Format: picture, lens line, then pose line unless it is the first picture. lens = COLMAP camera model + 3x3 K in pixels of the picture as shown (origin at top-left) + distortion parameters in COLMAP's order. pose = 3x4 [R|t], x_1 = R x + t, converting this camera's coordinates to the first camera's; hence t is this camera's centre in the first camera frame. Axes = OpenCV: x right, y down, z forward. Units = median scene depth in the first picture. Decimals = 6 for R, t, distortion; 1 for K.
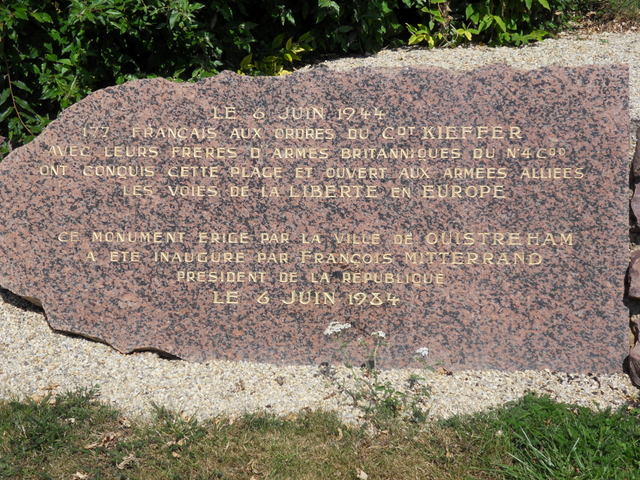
lens RADIAL K [[1072.8, 0, 320.5], [0, 1072.8, 240.3], [0, 0, 1]] dist [0.167594, 0.000000]
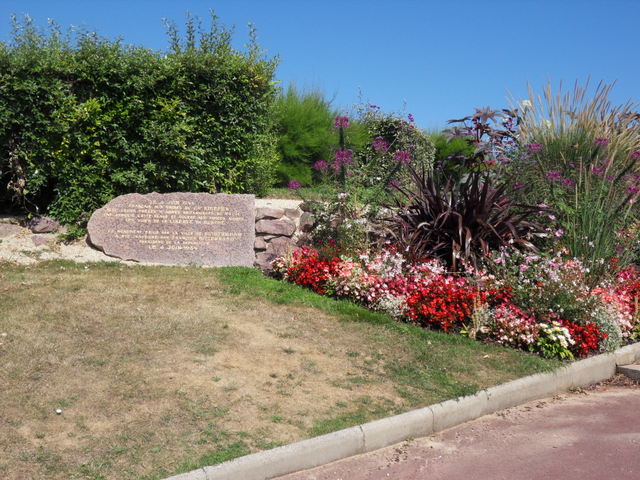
lens RADIAL K [[783.9, 0, 320.1], [0, 783.9, 239.6], [0, 0, 1]] dist [0.003928, 0.000000]
pose [[0.977395, 0.028354, 0.209510, -0.089499], [0.028490, 0.964263, -0.263410, 0.786268], [-0.209491, 0.263424, 0.941659, -1.784797]]
